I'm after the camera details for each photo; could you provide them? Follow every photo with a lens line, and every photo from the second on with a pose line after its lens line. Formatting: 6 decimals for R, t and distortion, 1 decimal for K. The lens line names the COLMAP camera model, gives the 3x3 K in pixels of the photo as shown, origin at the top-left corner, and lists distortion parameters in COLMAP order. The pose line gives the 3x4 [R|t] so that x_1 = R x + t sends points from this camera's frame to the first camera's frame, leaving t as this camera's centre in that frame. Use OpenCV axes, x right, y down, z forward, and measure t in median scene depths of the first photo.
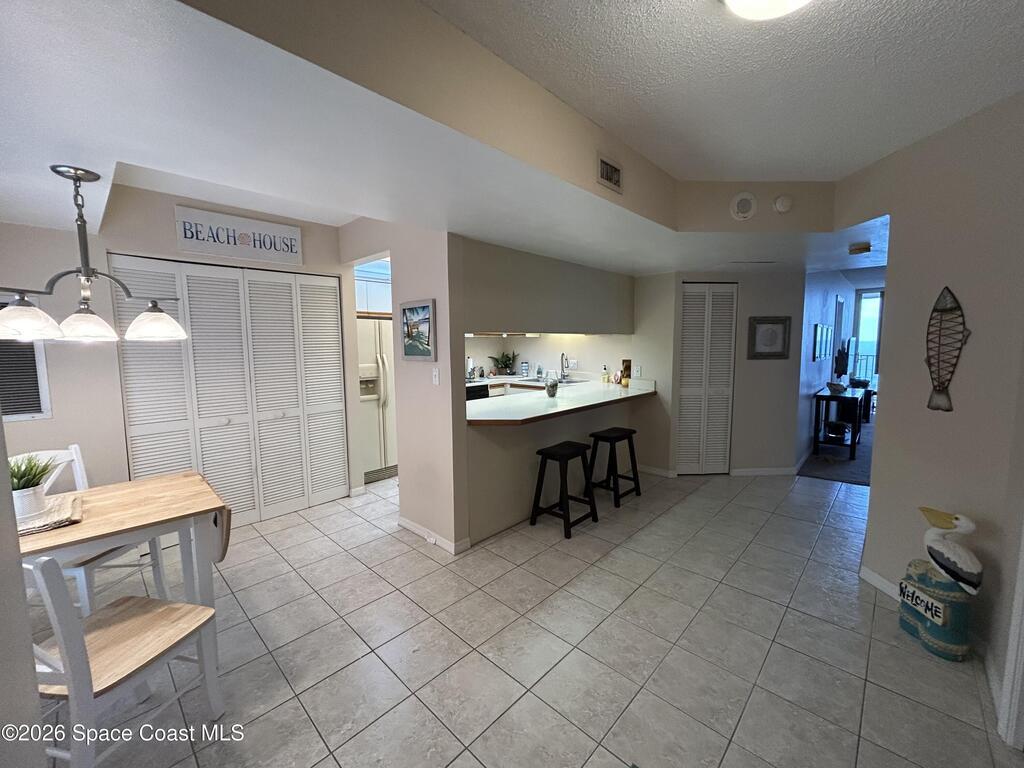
lens RADIAL K [[411.0, 0, 512.0], [0, 411.0, 384.0], [0, 0, 1]] dist [-0.001928, 0.000645]
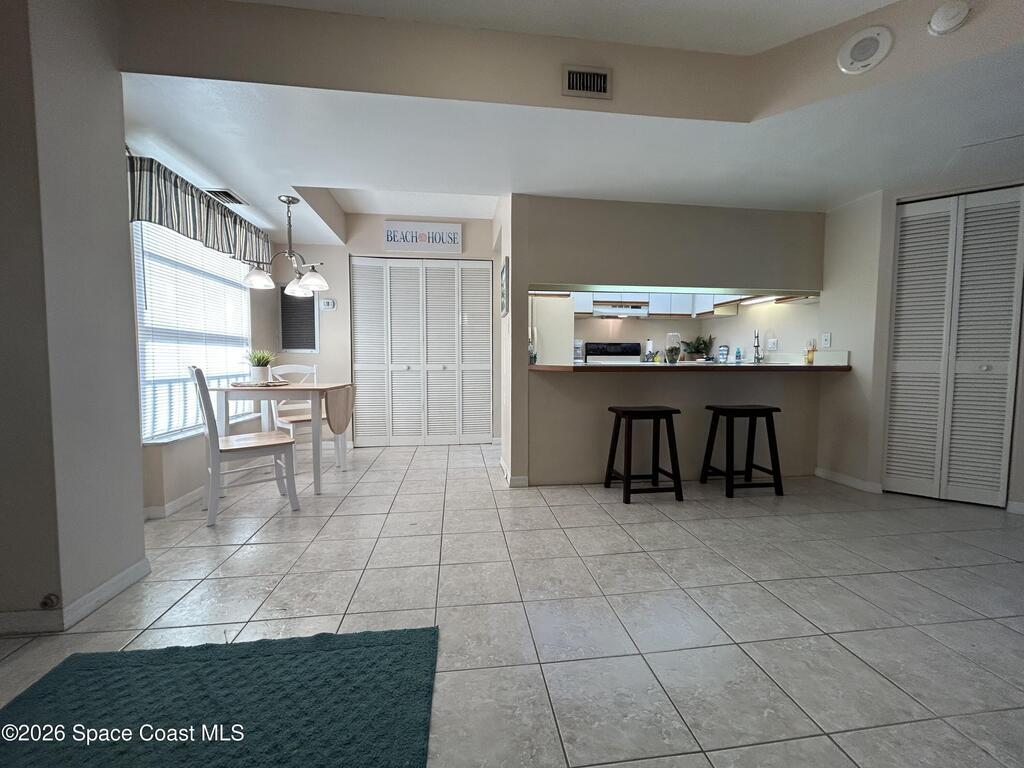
lens RADIAL K [[411.0, 0, 512.0], [0, 411.0, 384.0], [0, 0, 1]] dist [-0.001928, 0.000645]
pose [[0.778628, 0.048138, -0.625637, 0.474636], [-0.070935, 0.997414, -0.011538, 0.136783], [0.623464, 0.053363, 0.780029, 0.119135]]
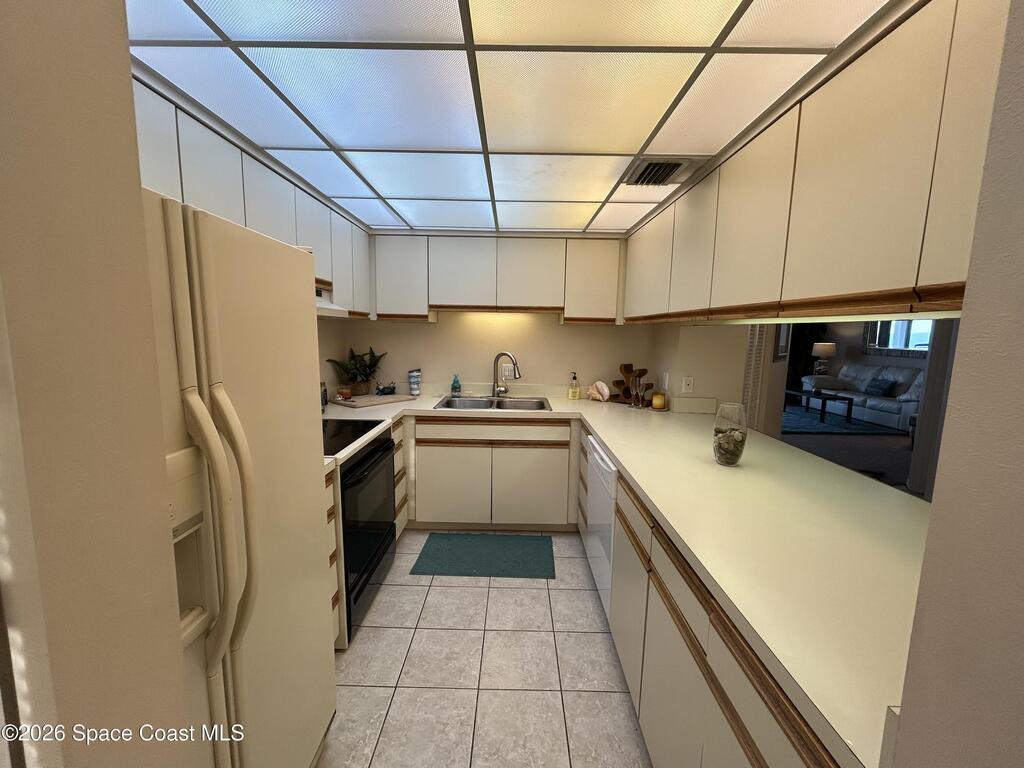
lens RADIAL K [[411.0, 0, 512.0], [0, 411.0, 384.0], [0, 0, 1]] dist [-0.001928, 0.000645]
pose [[0.730334, -0.065820, 0.679911, -0.464566], [0.046946, 0.997830, 0.046170, -0.103925], [-0.681475, -0.001801, 0.731839, 1.036628]]
